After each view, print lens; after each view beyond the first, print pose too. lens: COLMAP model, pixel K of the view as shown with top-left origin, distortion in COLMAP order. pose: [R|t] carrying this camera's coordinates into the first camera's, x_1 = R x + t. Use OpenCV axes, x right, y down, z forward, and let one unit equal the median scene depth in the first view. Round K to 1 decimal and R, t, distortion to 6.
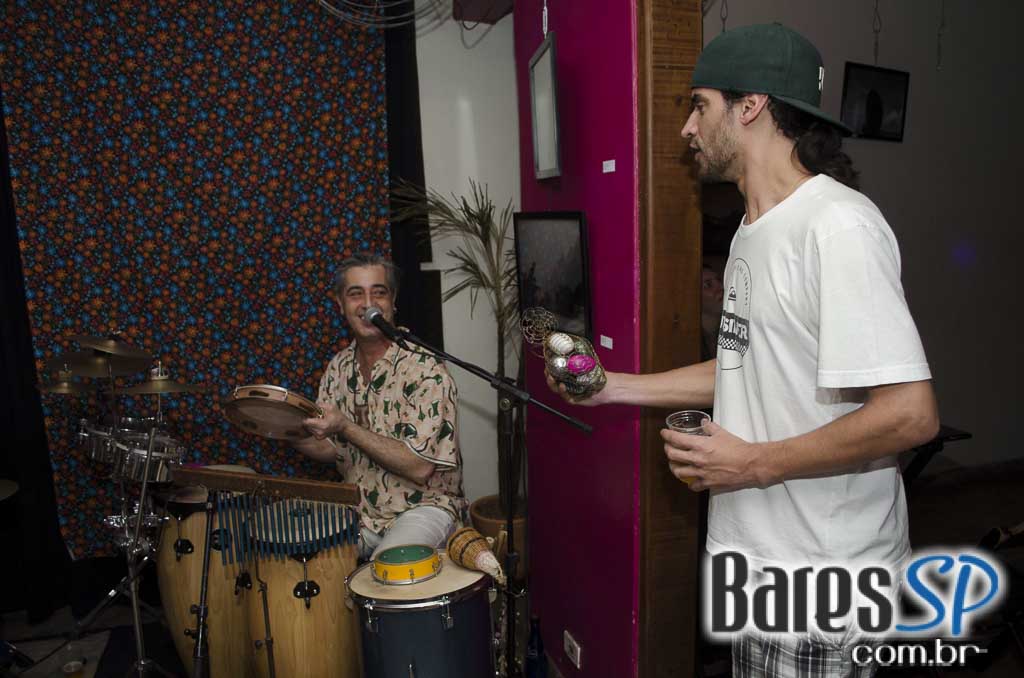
lens RADIAL K [[797.0, 0, 511.7], [0, 797.0, 346.5], [0, 0, 1]] dist [-0.085365, 0.008865]
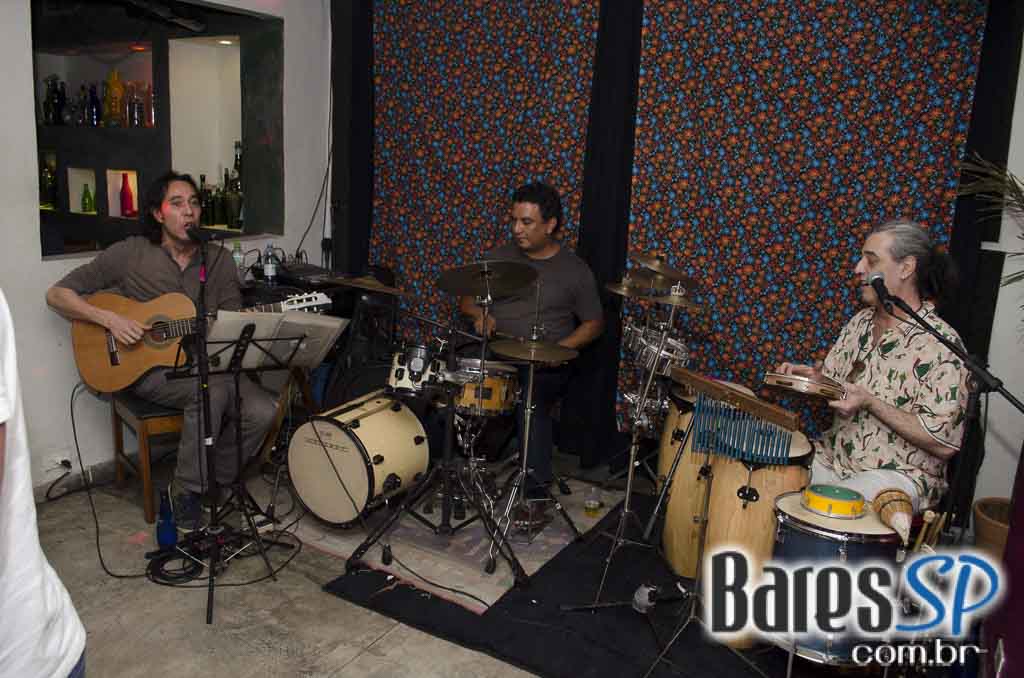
lens RADIAL K [[797.0, 0, 515.6], [0, 797.0, 339.1], [0, 0, 1]] dist [-0.085365, 0.008865]
pose [[0.703856, 0.219830, -0.675471, 0.167523], [-0.185800, 0.974779, 0.123631, 0.000457], [0.685613, 0.038484, 0.726948, -0.076750]]
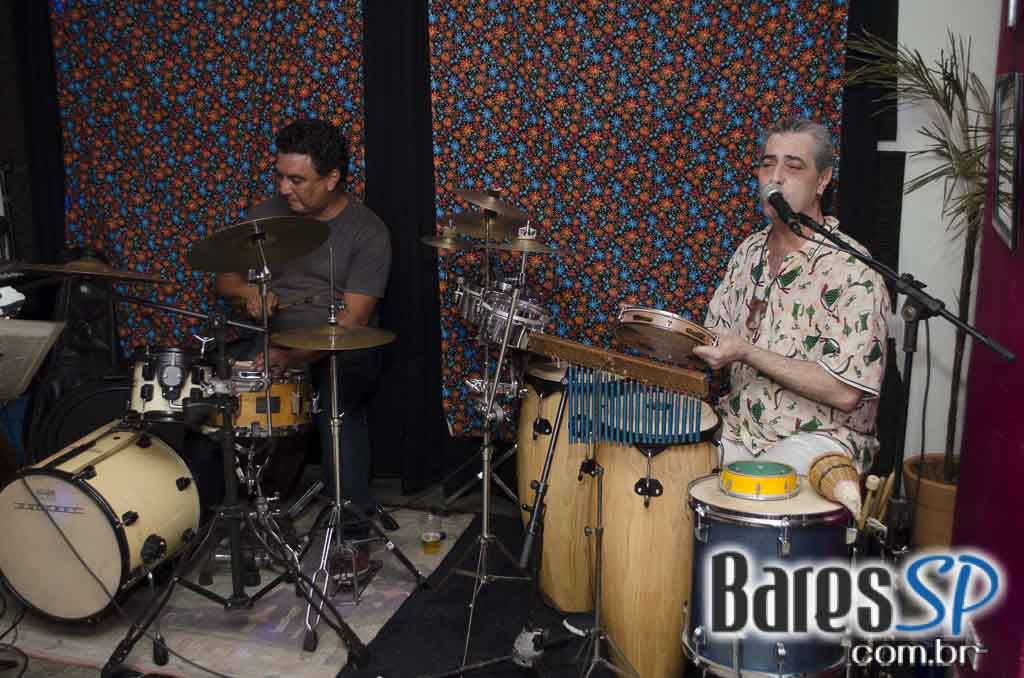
lens RADIAL K [[1059.9, 0, 513.2], [0, 1059.9, 339.9], [0, 0, 1]] dist [-0.067800, 0.000000]
pose [[0.861330, 0.136678, -0.489315, 0.122599], [-0.099094, 0.989831, 0.102052, 0.021966], [0.498288, -0.039412, 0.866115, -0.087784]]
